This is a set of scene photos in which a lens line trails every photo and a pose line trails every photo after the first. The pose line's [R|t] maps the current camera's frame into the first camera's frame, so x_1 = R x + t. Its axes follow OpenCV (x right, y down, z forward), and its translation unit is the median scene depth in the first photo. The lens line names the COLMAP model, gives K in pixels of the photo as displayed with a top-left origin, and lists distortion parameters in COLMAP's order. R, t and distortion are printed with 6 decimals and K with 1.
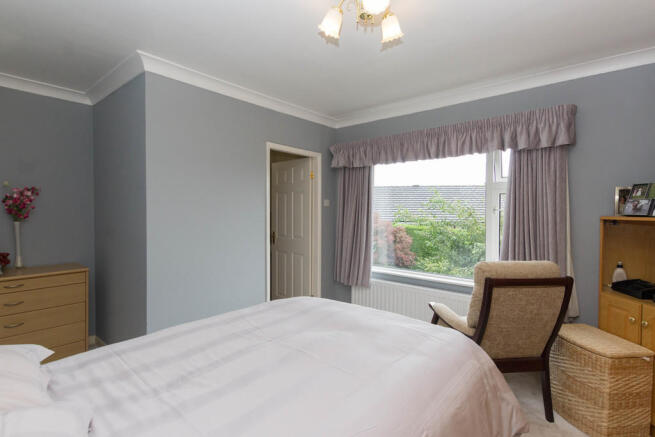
lens RADIAL K [[311.1, 0, 328.7], [0, 311.1, 219.2], [0, 0, 1]] dist [-0.000221, -0.000328]
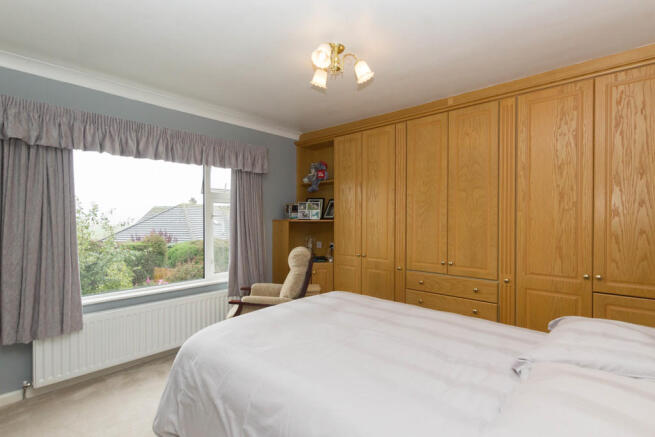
lens RADIAL K [[311.1, 0, 328.7], [0, 311.1, 219.2], [0, 0, 1]] dist [-0.000221, -0.000328]
pose [[0.059249, -0.009251, 0.998200, -0.562018], [0.018209, 0.999801, 0.008185, -0.018275], [-0.998077, 0.017692, 0.059406, 0.455328]]
